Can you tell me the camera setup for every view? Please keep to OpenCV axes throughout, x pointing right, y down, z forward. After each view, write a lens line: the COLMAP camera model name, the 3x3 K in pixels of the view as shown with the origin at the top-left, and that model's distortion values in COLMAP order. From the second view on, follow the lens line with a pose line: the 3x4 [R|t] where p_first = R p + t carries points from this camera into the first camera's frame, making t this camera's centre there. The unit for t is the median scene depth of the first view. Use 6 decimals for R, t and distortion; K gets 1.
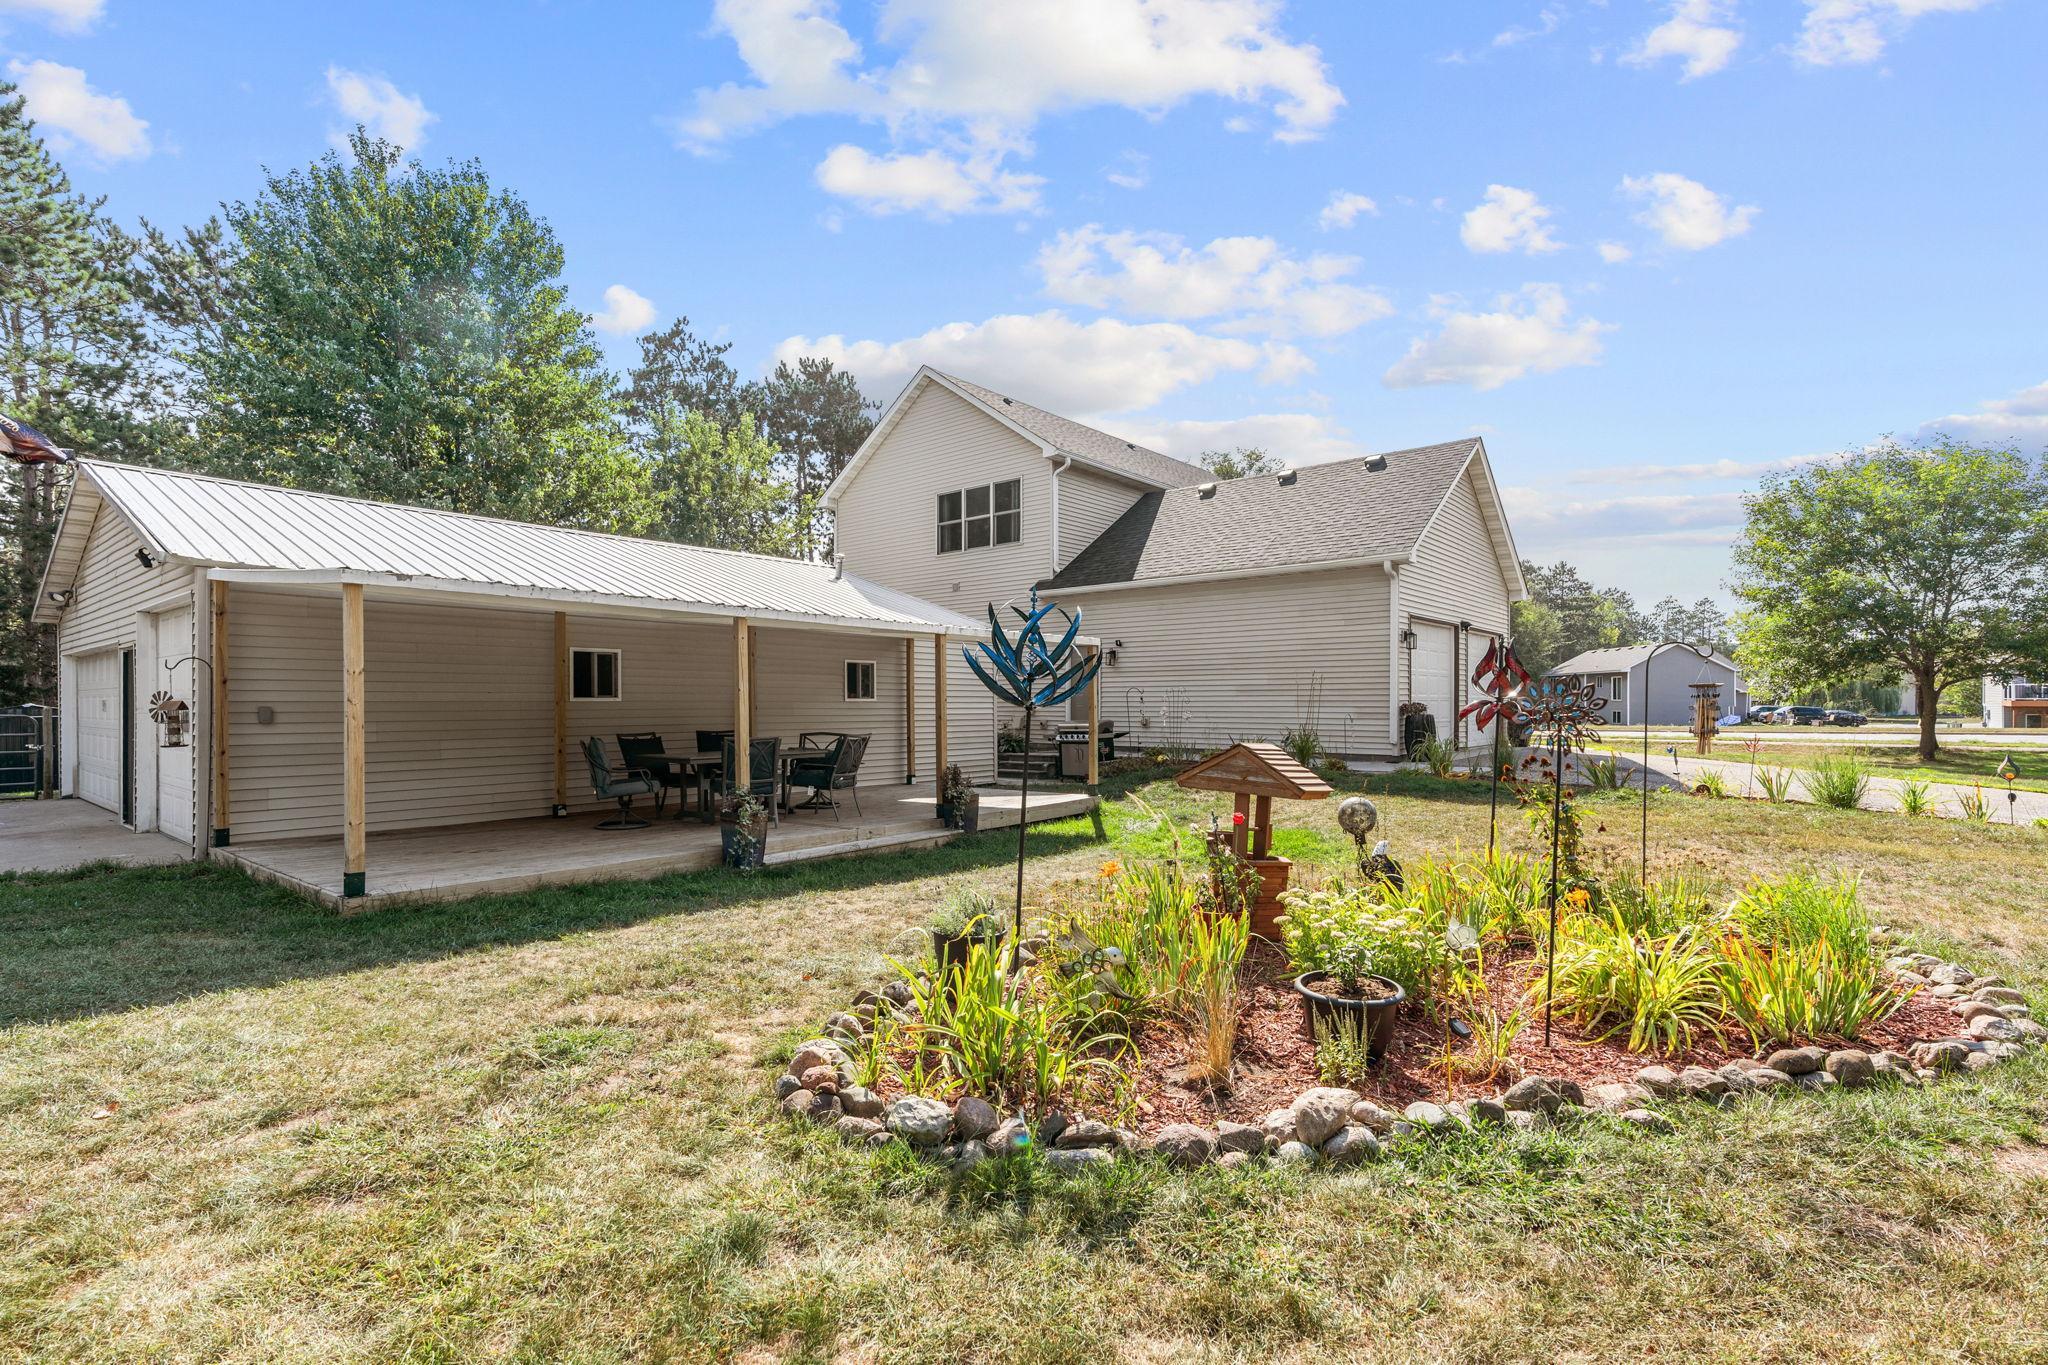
lens RADIAL K [[958.2, 0, 1059.5], [0, 958.2, 694.7], [0, 0, 1]] dist [-0.005366, 0.000042]
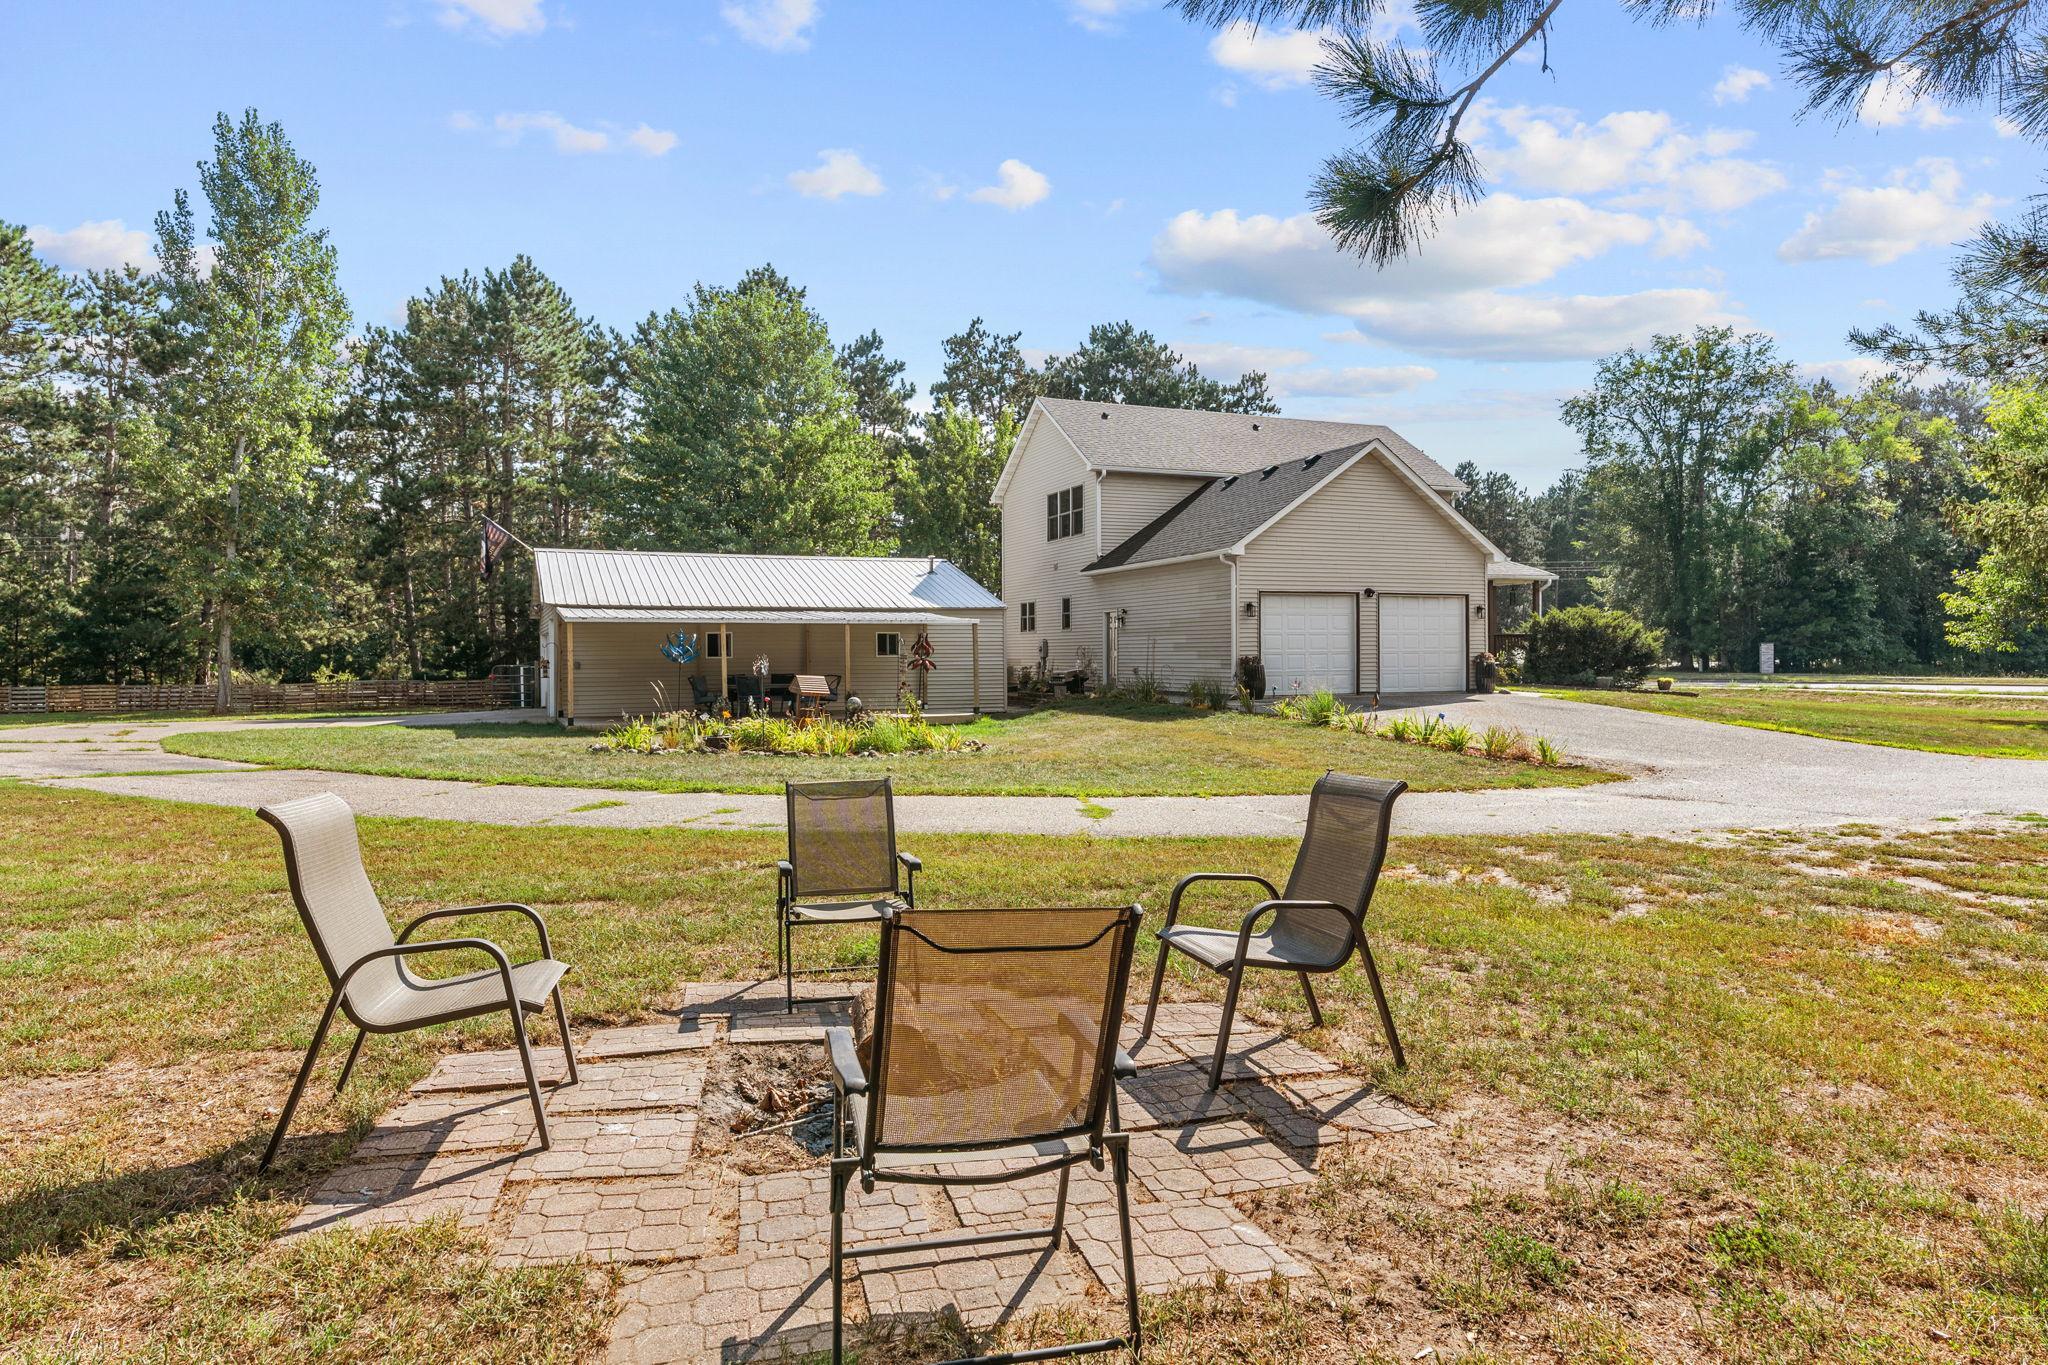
lens RADIAL K [[1191.3, 0, 1047.1], [0, 1191.3, 651.5], [0, 0, 1]] dist [-0.005008, 0.000512]
pose [[0.893243, -0.006565, -0.449526, 0.637973], [0.010110, 0.999934, 0.005487, -0.006673], [0.449460, -0.009446, 0.893250, -0.473508]]
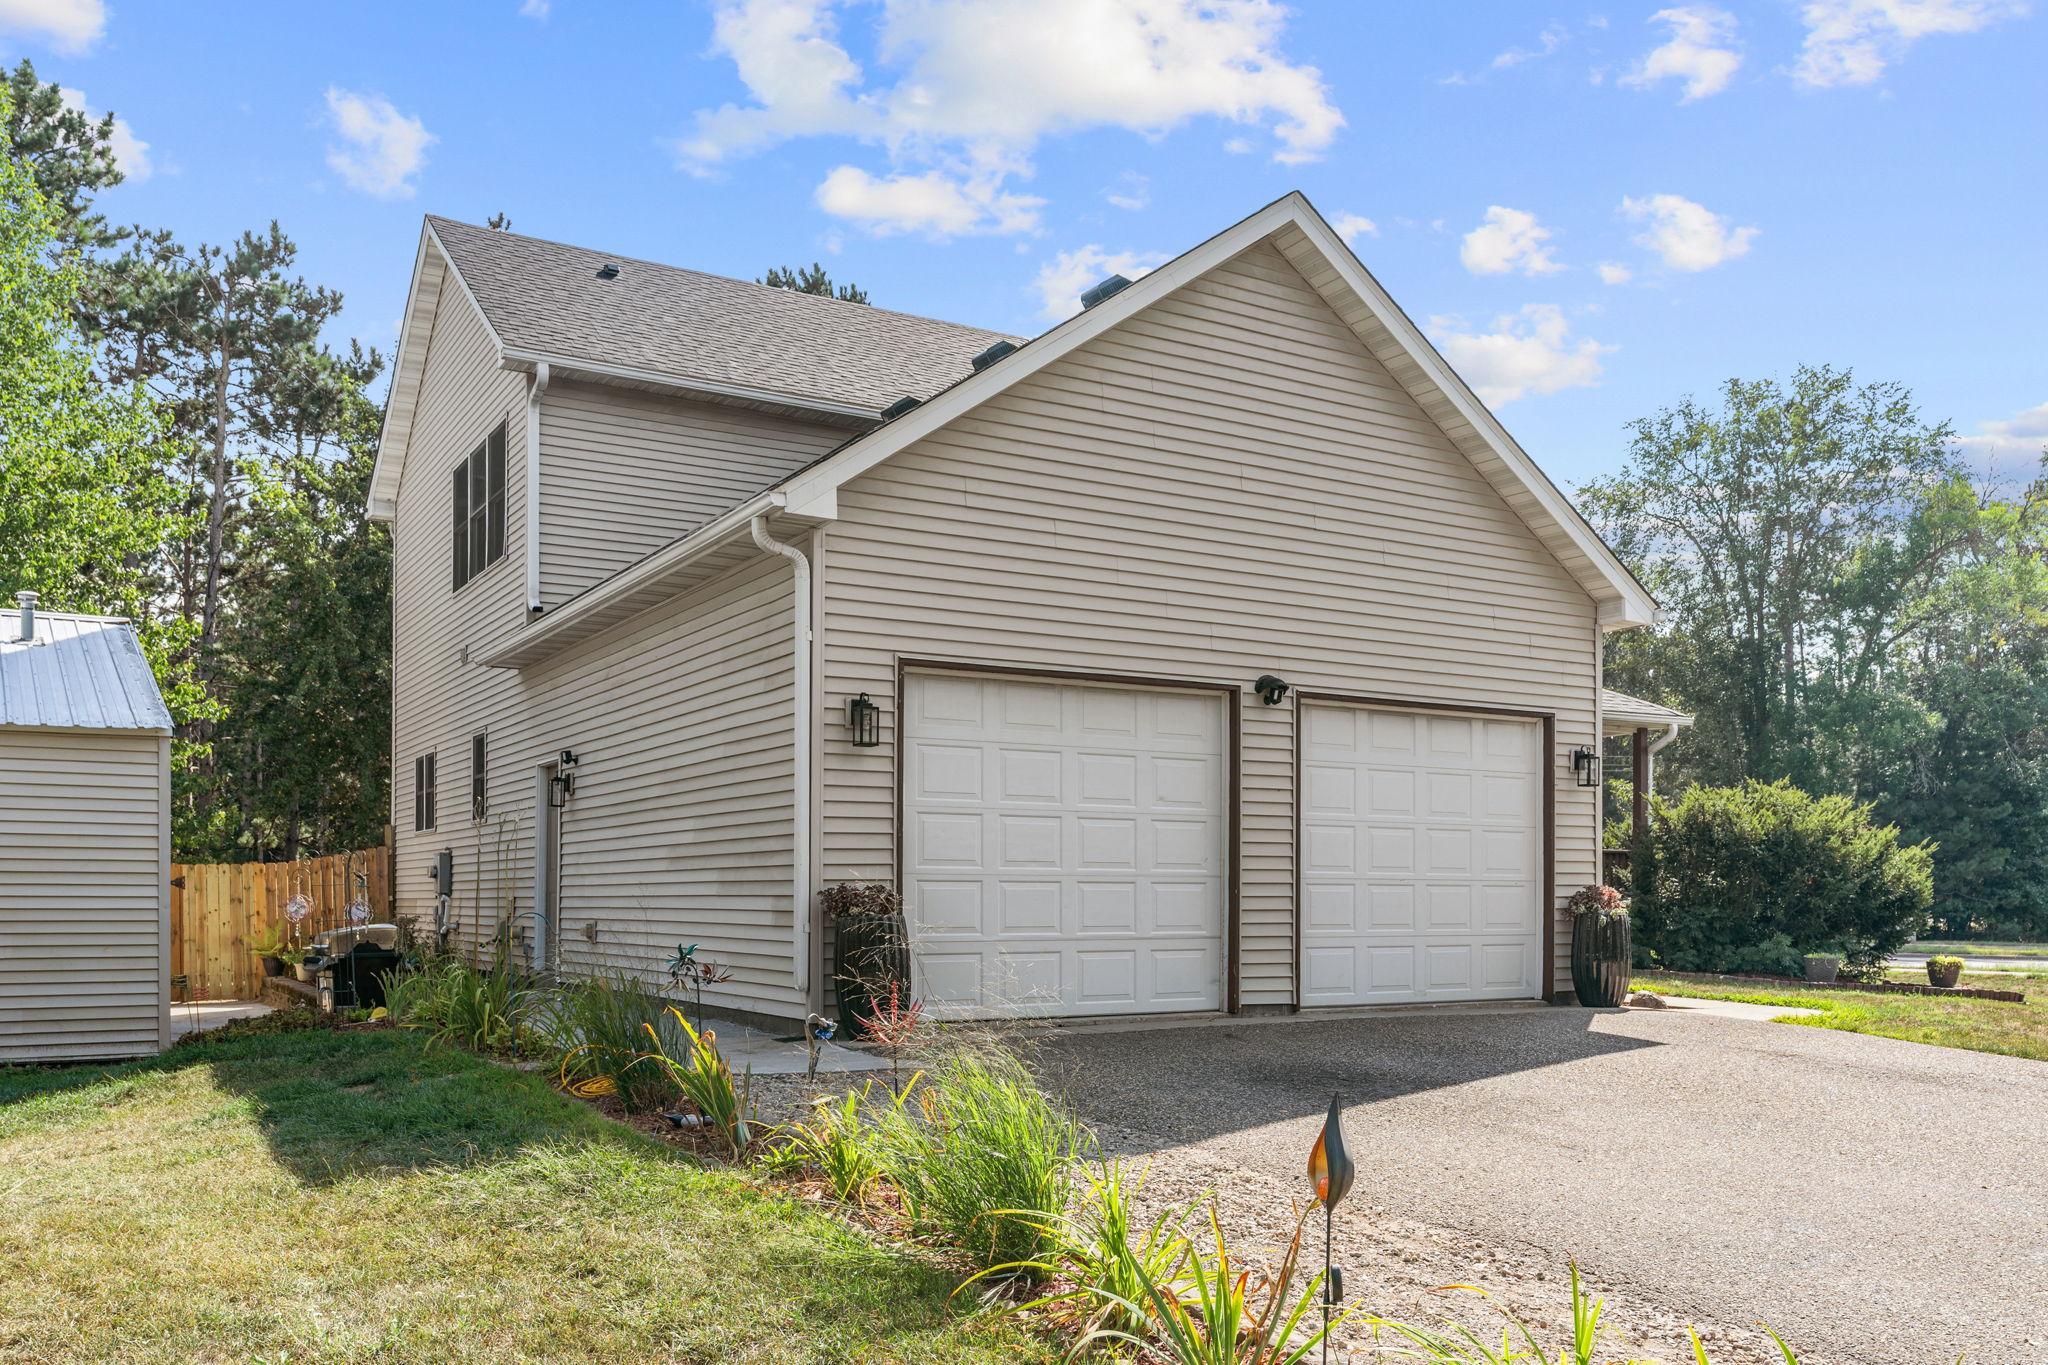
lens RADIAL K [[1729.0, 0, 1039.6], [0, 1729.0, 898.0], [0, 0, 1]] dist [0.011054, 0.017213]
pose [[0.946549, 0.001342, -0.322556, 0.482984], [0.000324, 0.999987, 0.005112, 0.008406], [0.322559, -0.004943, 0.946537, 0.265749]]
